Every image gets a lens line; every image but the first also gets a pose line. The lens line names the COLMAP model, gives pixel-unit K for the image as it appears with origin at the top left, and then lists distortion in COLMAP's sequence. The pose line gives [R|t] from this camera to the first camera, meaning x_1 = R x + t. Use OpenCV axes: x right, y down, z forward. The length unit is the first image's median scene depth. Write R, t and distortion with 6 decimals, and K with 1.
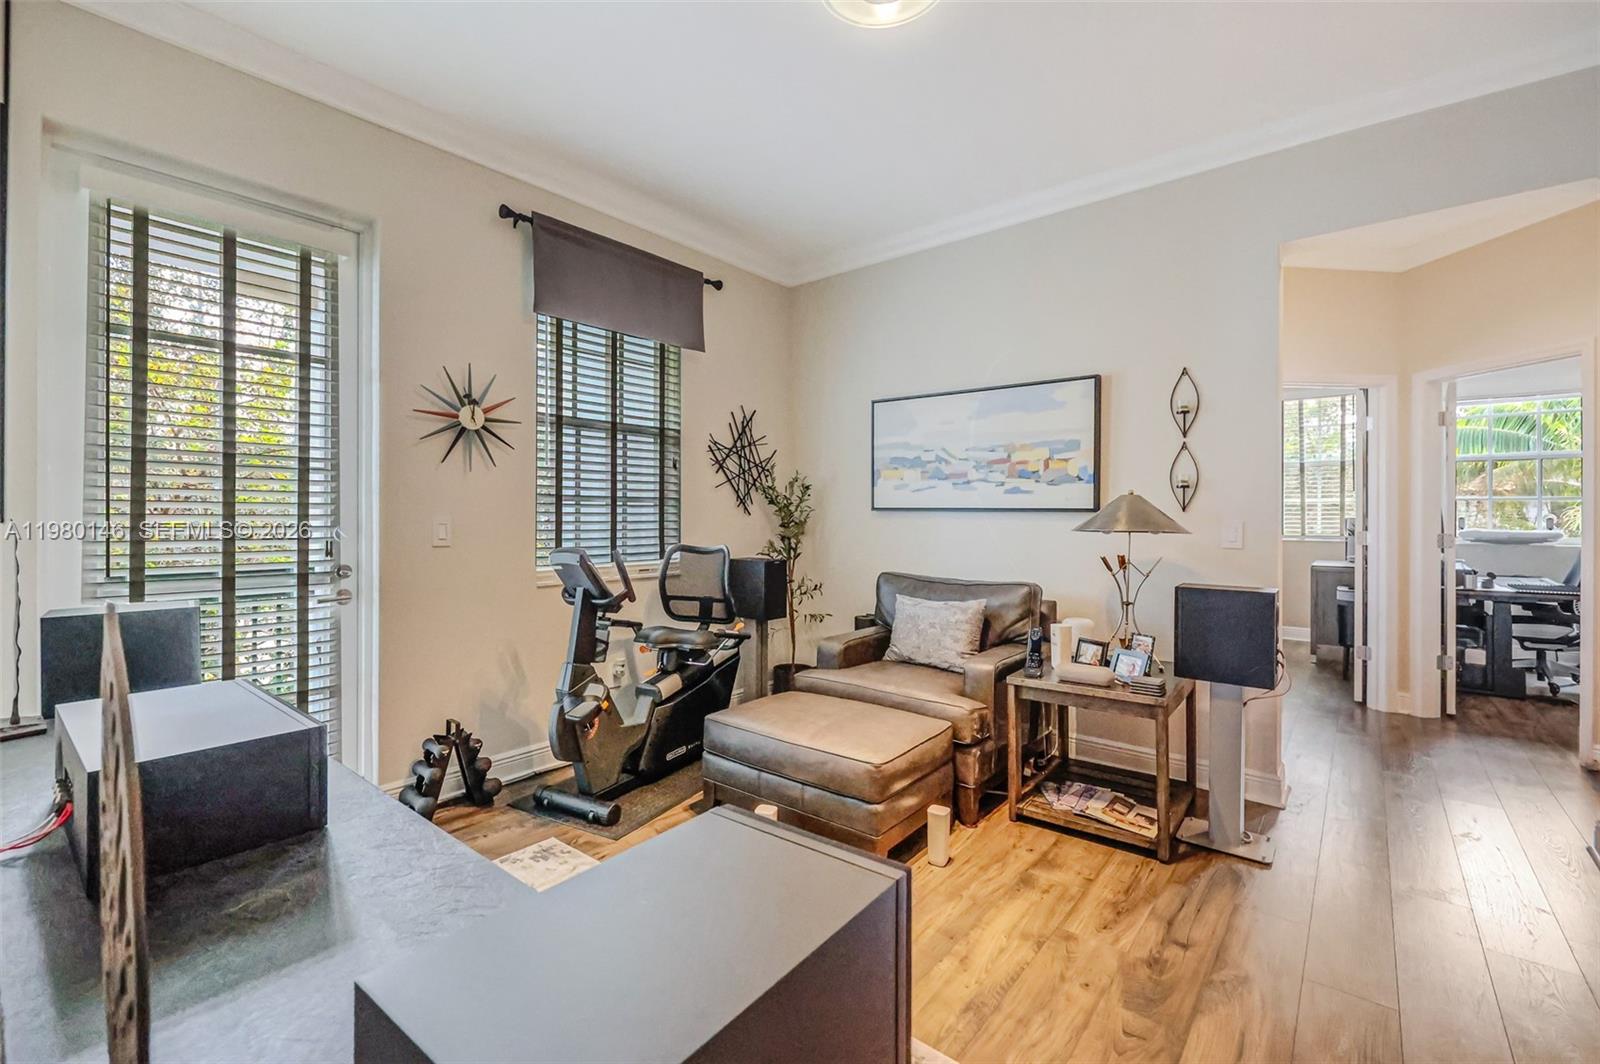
lens RADIAL K [[690.6, 0, 785.2], [0, 690.6, 513.7], [0, 0, 1]] dist [-0.000720, -0.000169]
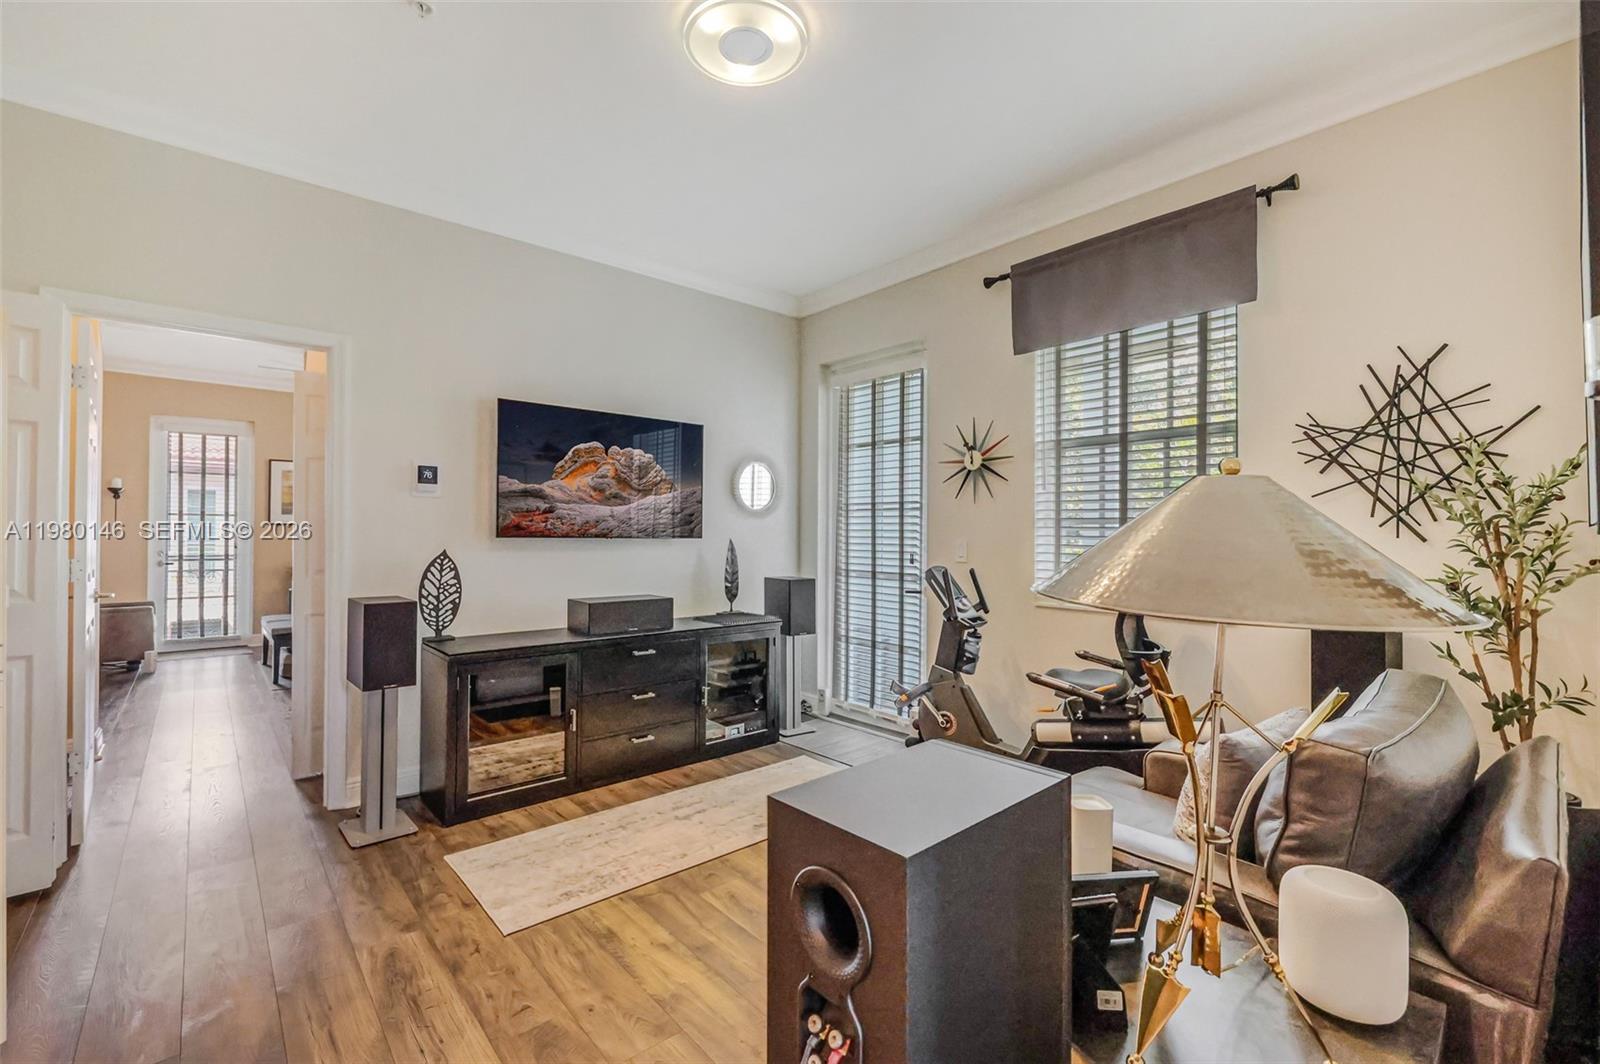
lens RADIAL K [[686.3, 0, 779.8], [0, 686.3, 526.8], [0, 0, 1]] dist [-0.000876, -0.000017]
pose [[-0.167973, -0.014616, -0.985683, 0.681787], [-0.003876, 0.999892, -0.014166, 0.000705], [0.985784, 0.001441, -0.168011, 0.712054]]
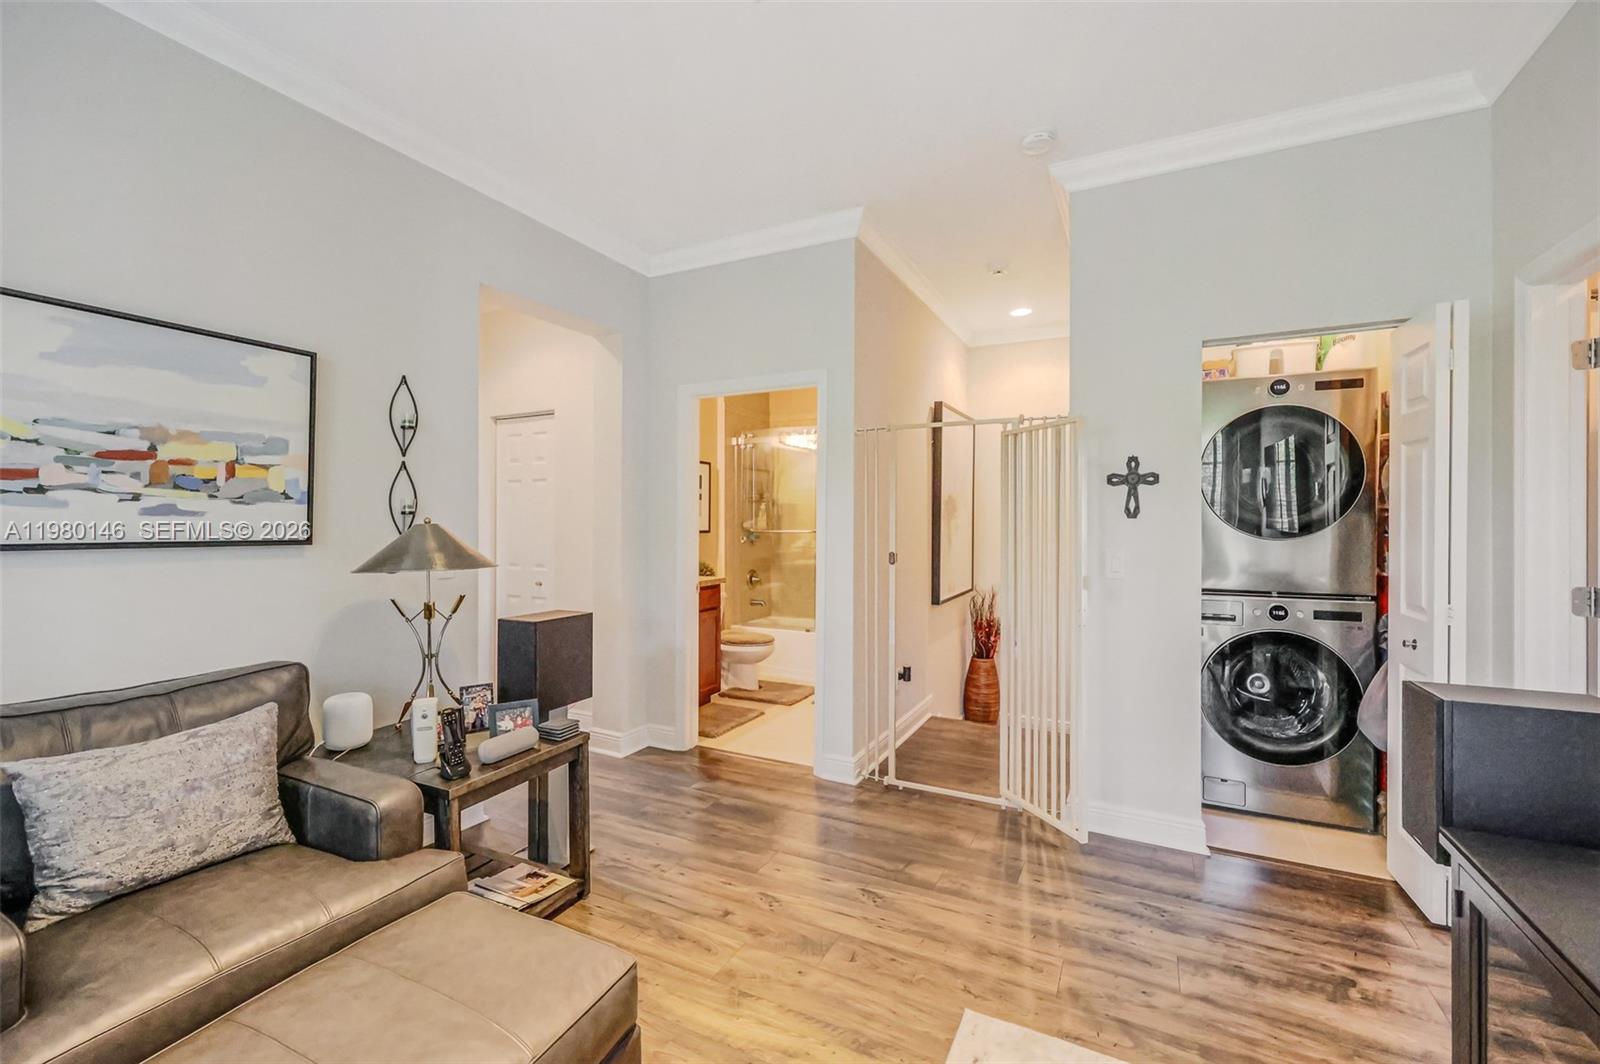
lens RADIAL K [[686.3, 0, 779.8], [0, 686.3, 526.8], [0, 0, 1]] dist [-0.000876, -0.000017]
pose [[-0.203501, -0.009326, 0.979030, -0.320486], [-0.002934, 0.999956, 0.008916, -0.026730], [-0.979070, -0.001058, -0.203520, 0.627332]]
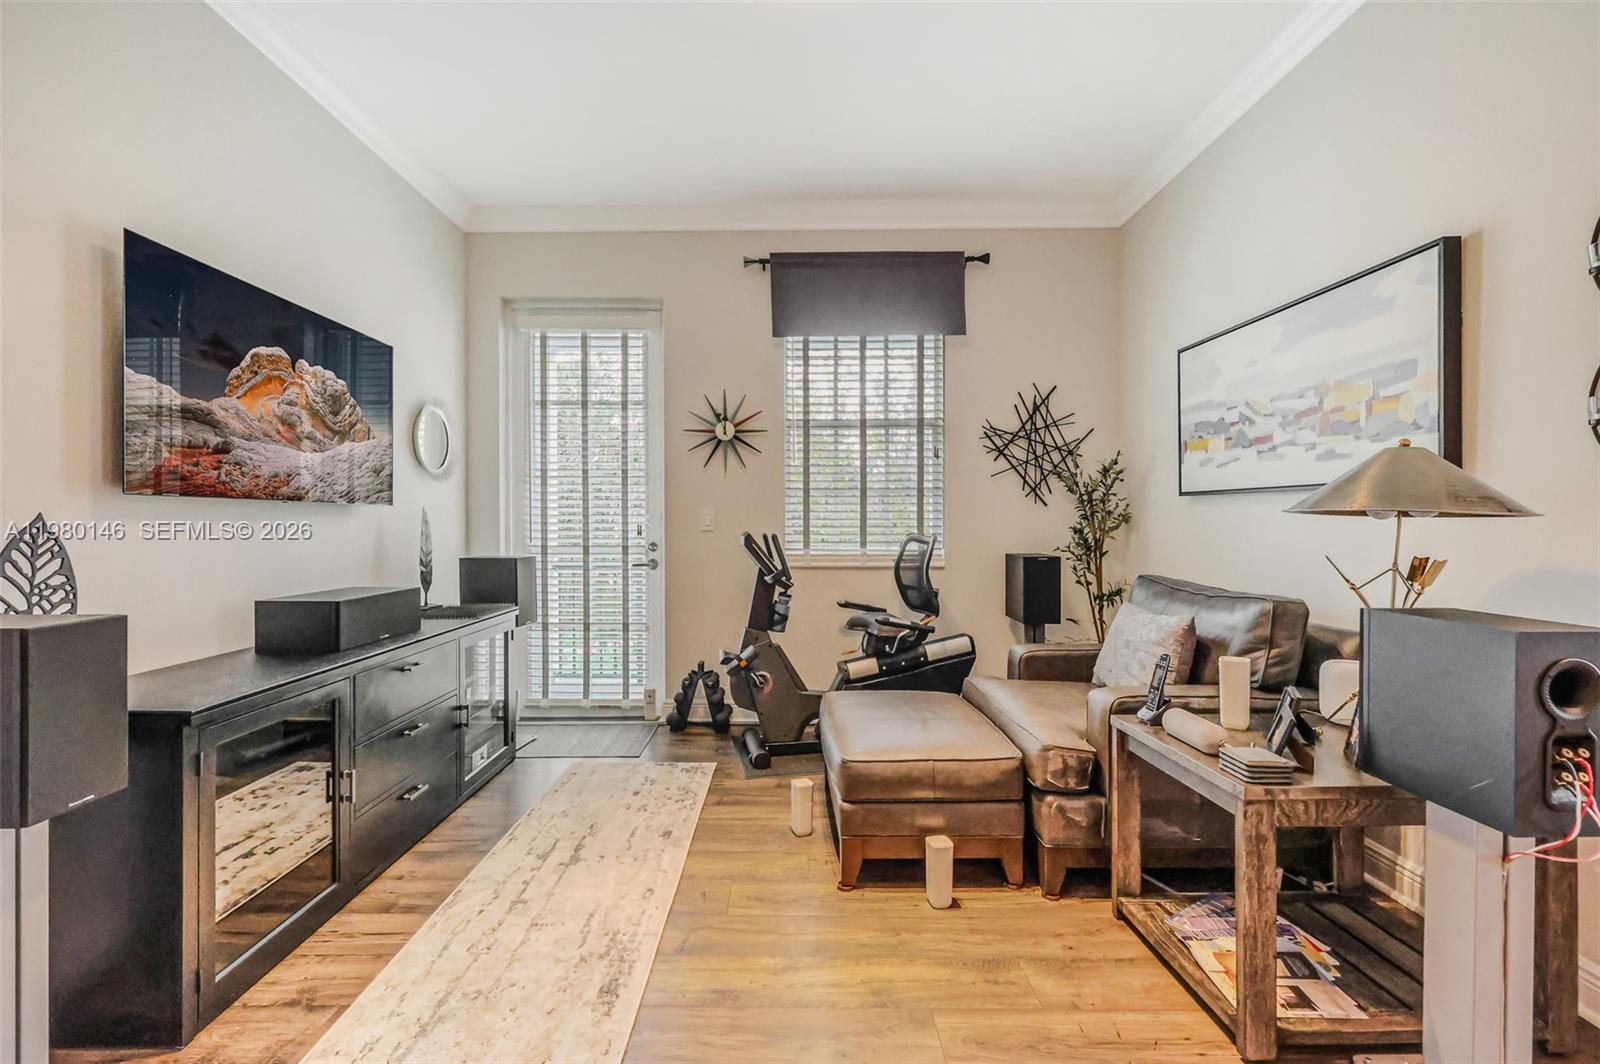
lens RADIAL K [[702.4, 0, 788.0], [0, 702.4, 523.0], [0, 0, 1]] dist [0.000565, 0.000325]
pose [[0.639450, -0.001682, -0.768831, 0.514508], [0.004267, 0.999990, 0.001361, 0.025894], [0.768821, -0.004151, 0.639451, 0.209179]]
